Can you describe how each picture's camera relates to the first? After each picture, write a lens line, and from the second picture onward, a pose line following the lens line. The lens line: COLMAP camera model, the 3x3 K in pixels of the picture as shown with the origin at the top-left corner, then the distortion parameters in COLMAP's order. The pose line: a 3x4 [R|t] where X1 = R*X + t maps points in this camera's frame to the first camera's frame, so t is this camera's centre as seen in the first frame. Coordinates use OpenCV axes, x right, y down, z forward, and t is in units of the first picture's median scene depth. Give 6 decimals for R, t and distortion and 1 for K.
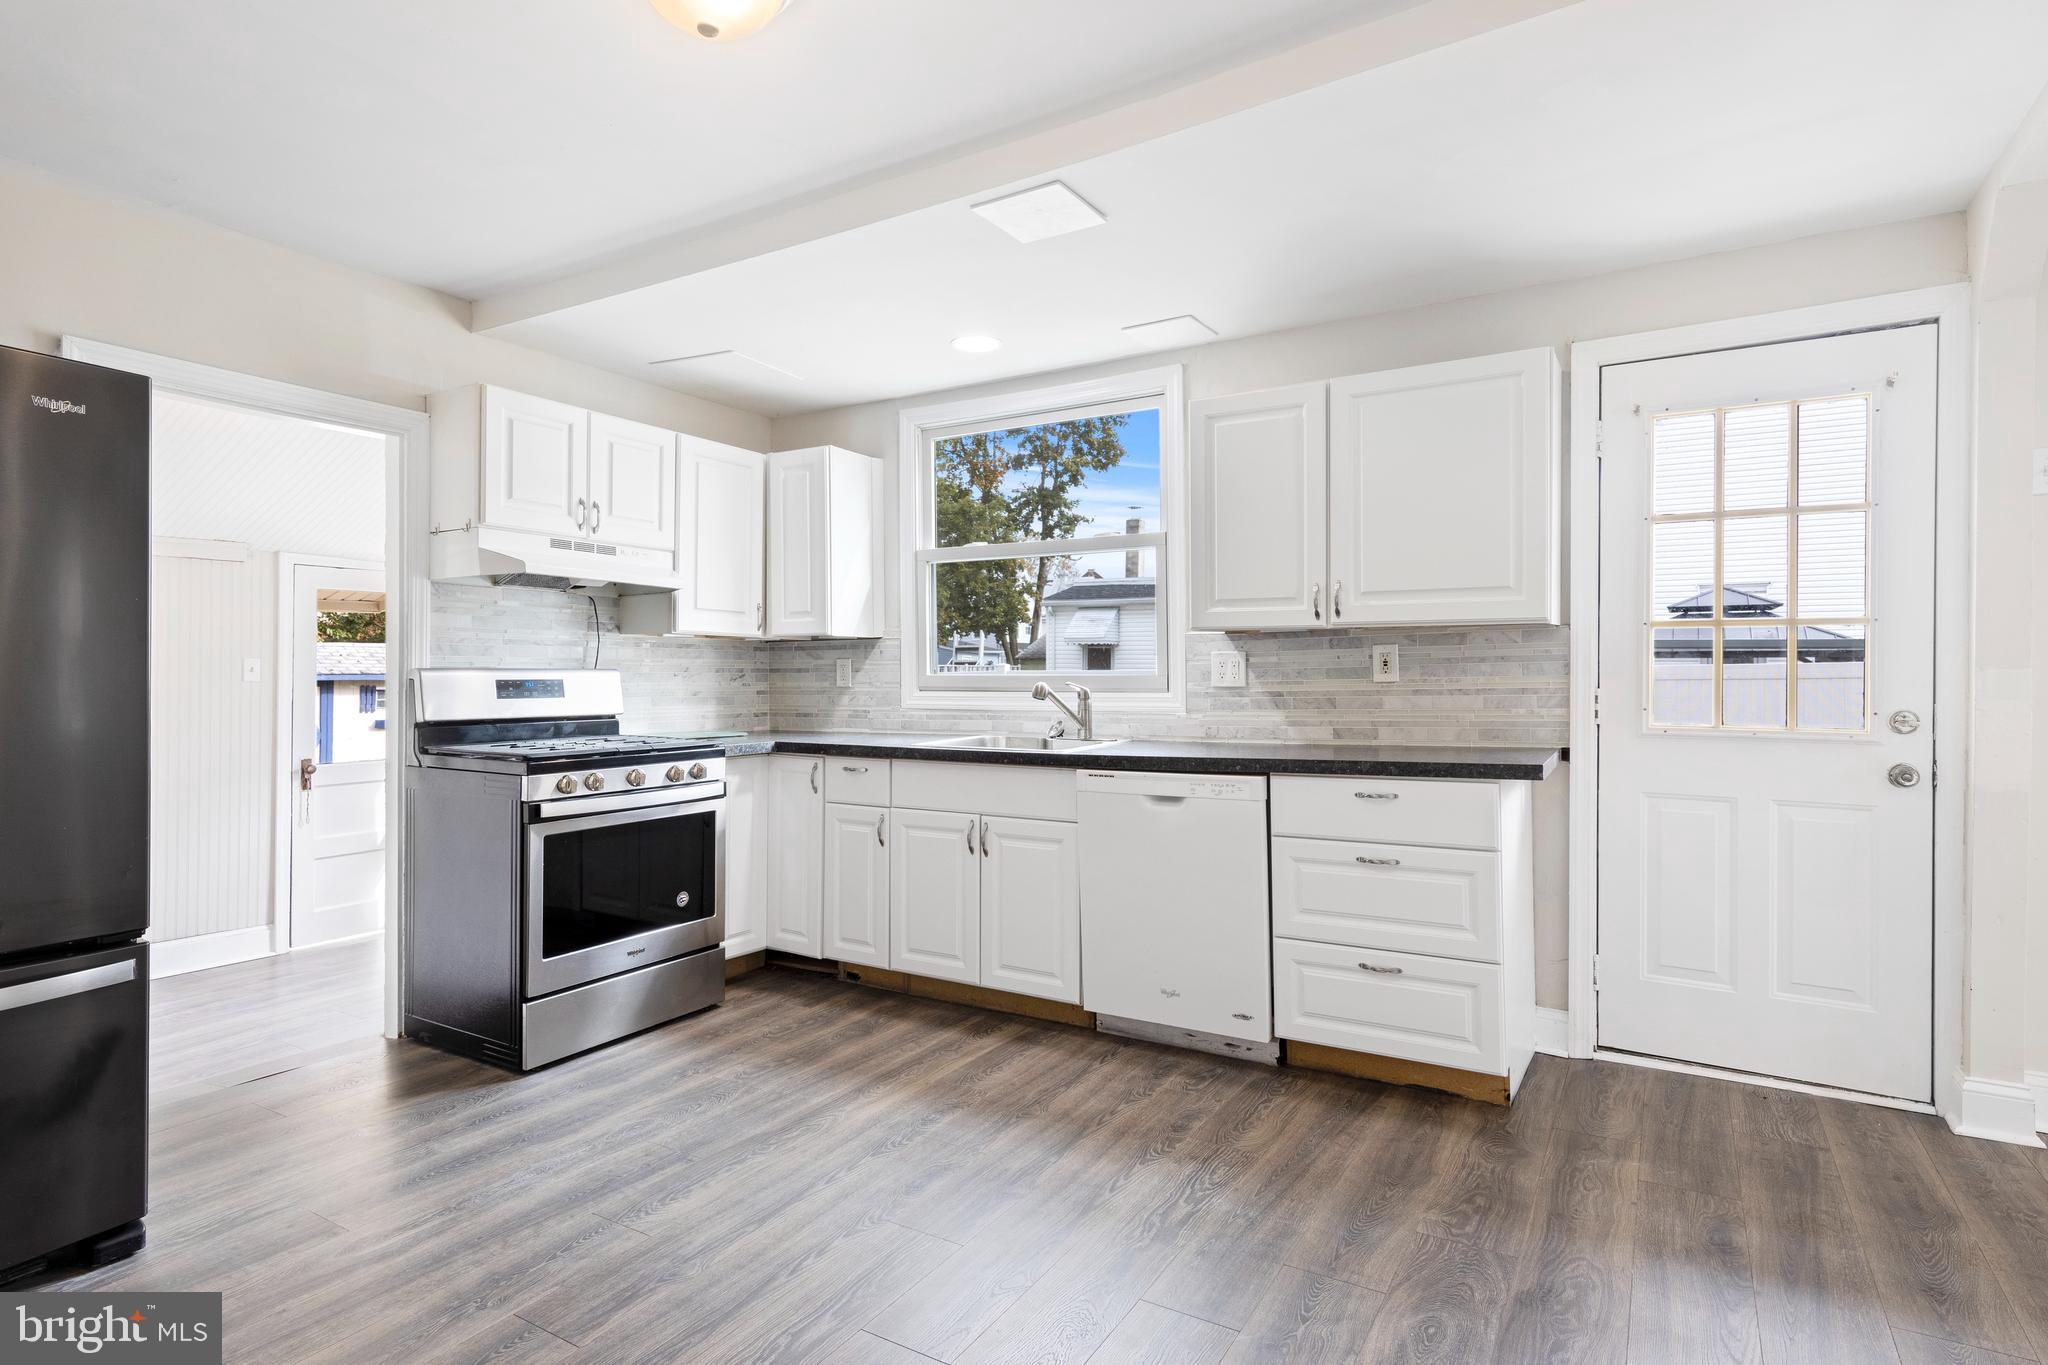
lens RADIAL K [[1052.4, 0, 1022.1], [0, 1052.4, 665.4], [0, 0, 1]] dist [0.012121, -0.003407]
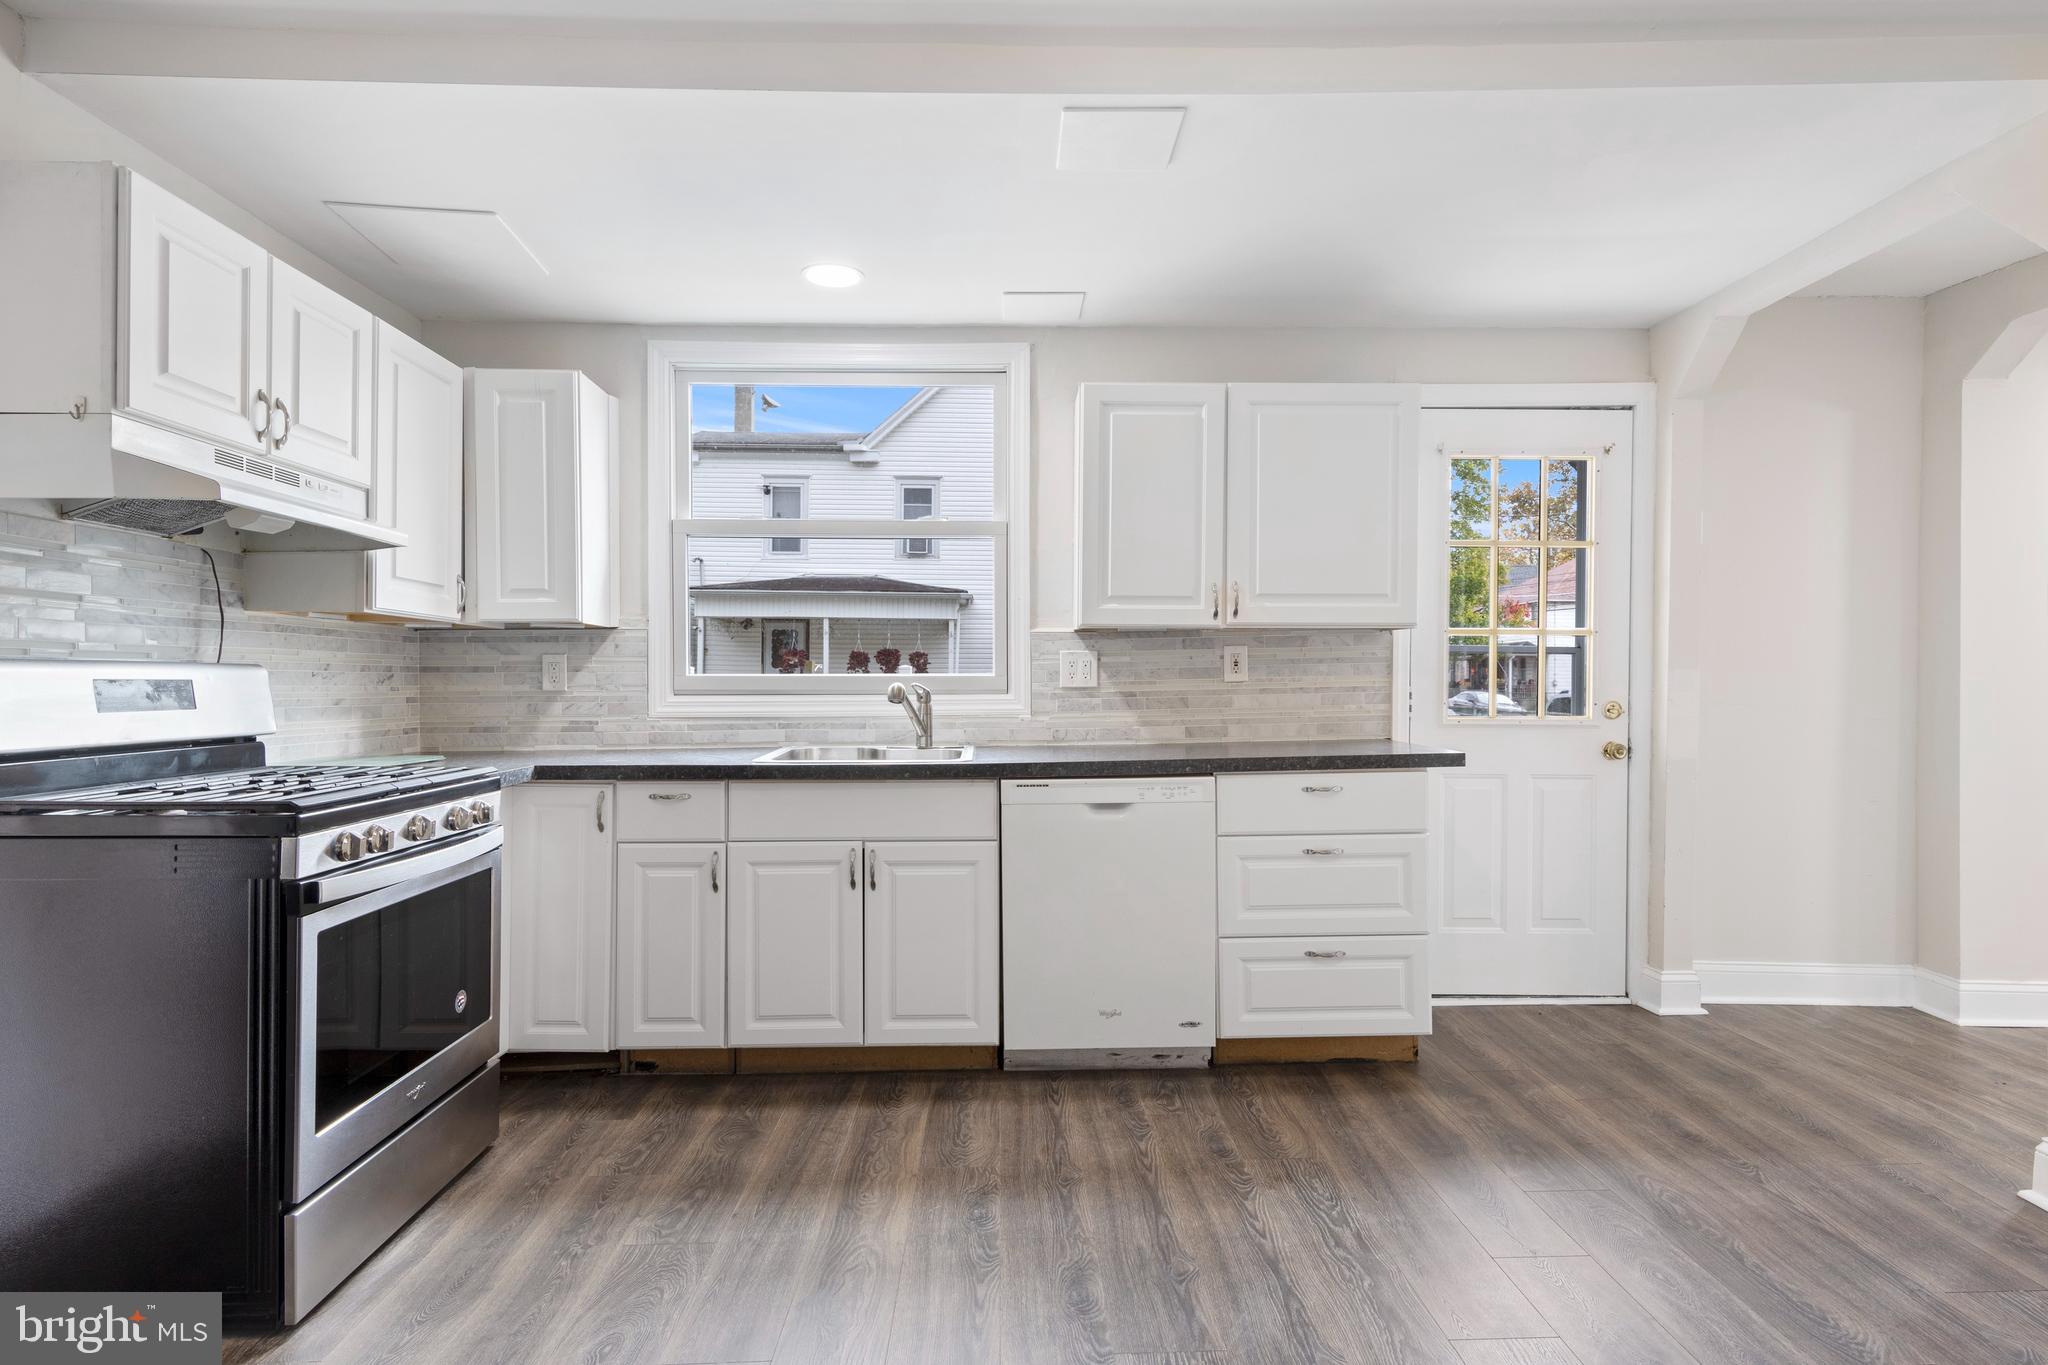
lens RADIAL K [[1052.4, 0, 1025.3], [0, 1052.4, 675.3], [0, 0, 1]] dist [0.012121, -0.003407]
pose [[0.841055, 0.001804, 0.540947, -0.410657], [-0.003708, 0.999990, 0.002431, 0.008279], [-0.540937, -0.004051, 0.841053, 0.243851]]
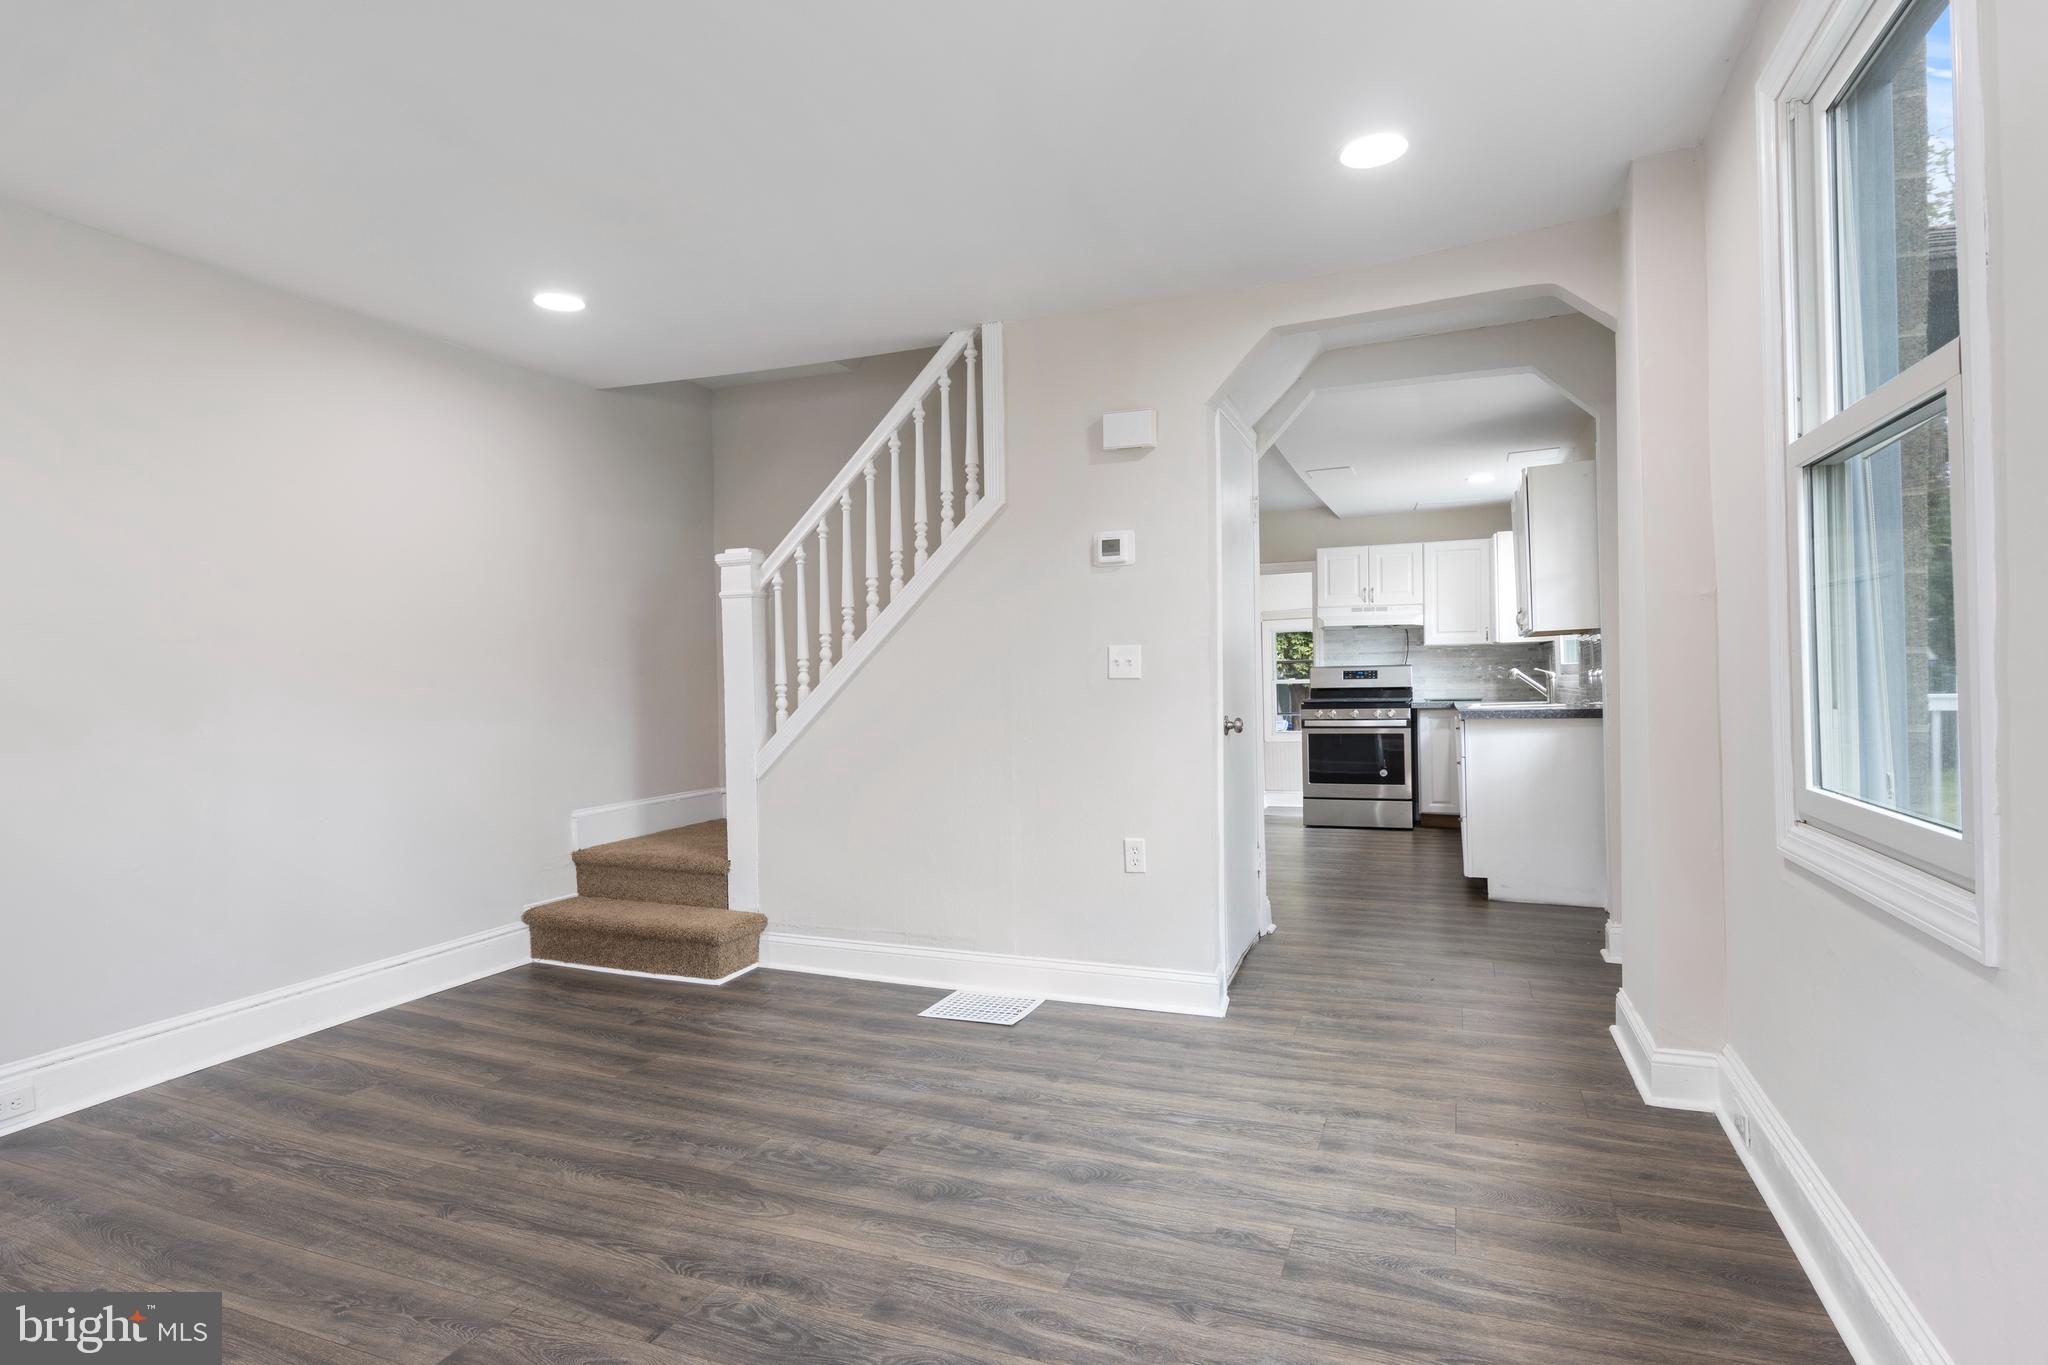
lens RADIAL K [[1052.4, 0, 1023.4], [0, 1052.4, 679.0], [0, 0, 1]] dist [0.012121, -0.003407]
pose [[0.153678, -0.002976, -0.988117, 1.790919], [0.027460, 0.999622, 0.001260, 0.009991], [0.987739, -0.027328, 0.153701, -0.048485]]
